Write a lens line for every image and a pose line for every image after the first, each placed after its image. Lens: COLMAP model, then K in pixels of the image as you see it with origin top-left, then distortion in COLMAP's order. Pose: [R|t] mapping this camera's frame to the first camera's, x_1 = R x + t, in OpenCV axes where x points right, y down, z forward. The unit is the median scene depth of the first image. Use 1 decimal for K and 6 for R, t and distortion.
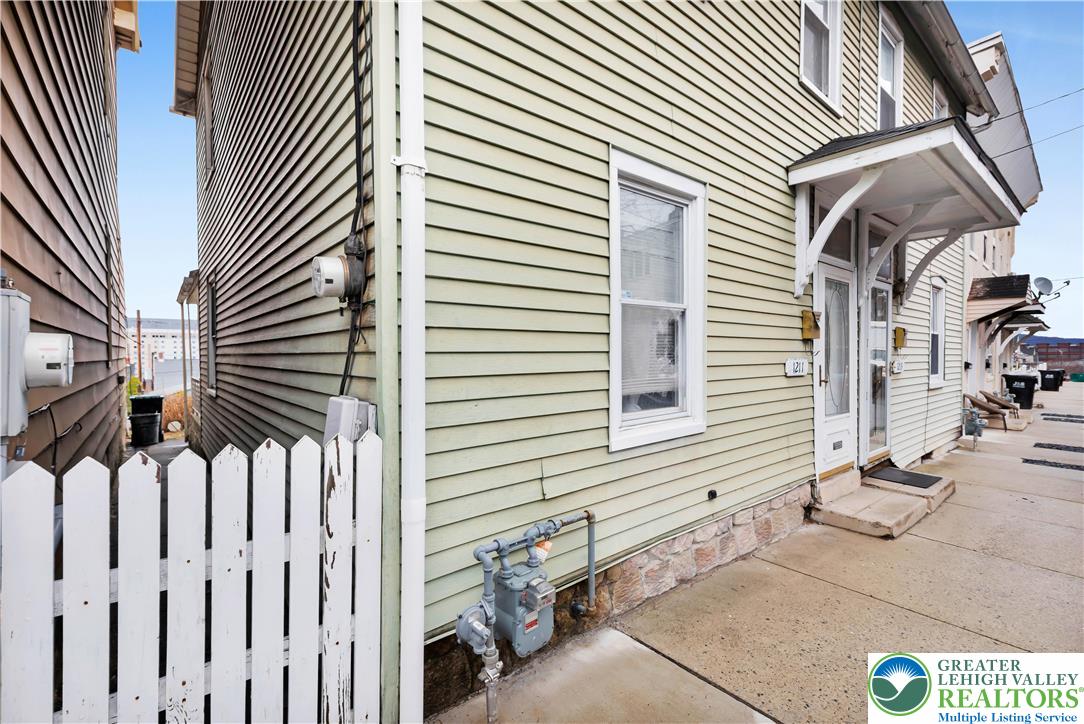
lens RADIAL K [[468.2, 0, 525.6], [0, 468.2, 360.7], [0, 0, 1]] dist [0.000502, -0.000033]
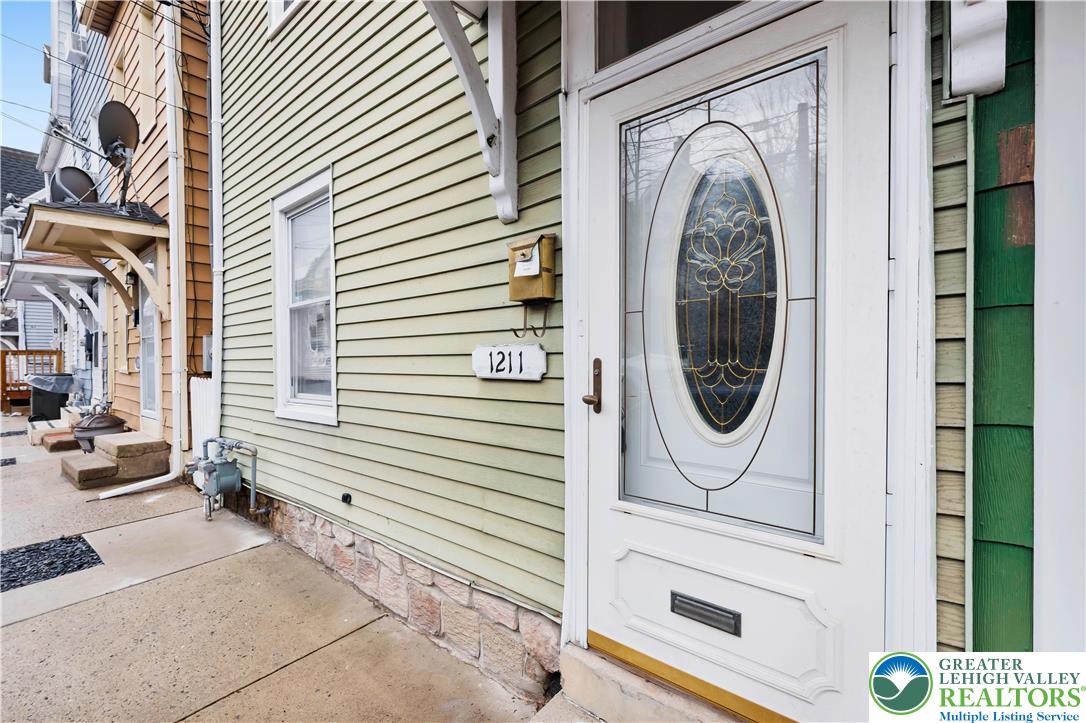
lens RADIAL K [[469.1, 0, 526.5], [0, 469.1, 360.2], [0, 0, 1]] dist [0.000502, -0.000033]
pose [[0.194189, 0.010319, -0.980910, 1.323224], [0.001159, 0.999942, 0.010749, 0.009340], [0.980964, -0.003224, 0.194165, 1.140122]]
